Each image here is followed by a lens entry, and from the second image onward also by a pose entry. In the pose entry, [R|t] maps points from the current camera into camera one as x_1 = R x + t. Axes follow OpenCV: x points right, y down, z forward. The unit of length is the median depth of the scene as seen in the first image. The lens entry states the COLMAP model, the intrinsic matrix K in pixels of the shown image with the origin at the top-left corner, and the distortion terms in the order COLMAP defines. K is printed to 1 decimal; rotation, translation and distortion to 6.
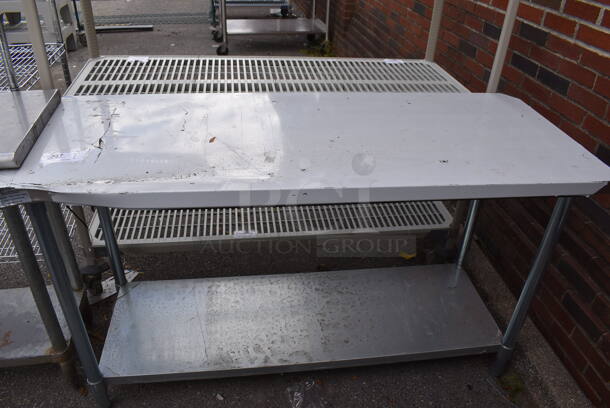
lens RADIAL K [[474.2, 0, 305.0], [0, 474.2, 204.0], [0, 0, 1]] dist [-0.091395, 0.009605]
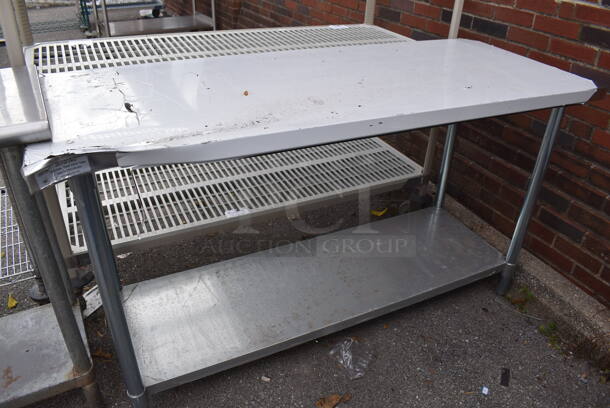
lens RADIAL K [[474.2, 0, 305.0], [0, 474.2, 204.0], [0, 0, 1]] dist [-0.091395, 0.009605]
pose [[0.949151, -0.170805, 0.264458, -0.273058], [0.173776, 0.984708, 0.012303, 0.065568], [-0.262516, 0.034279, 0.964319, 0.054977]]
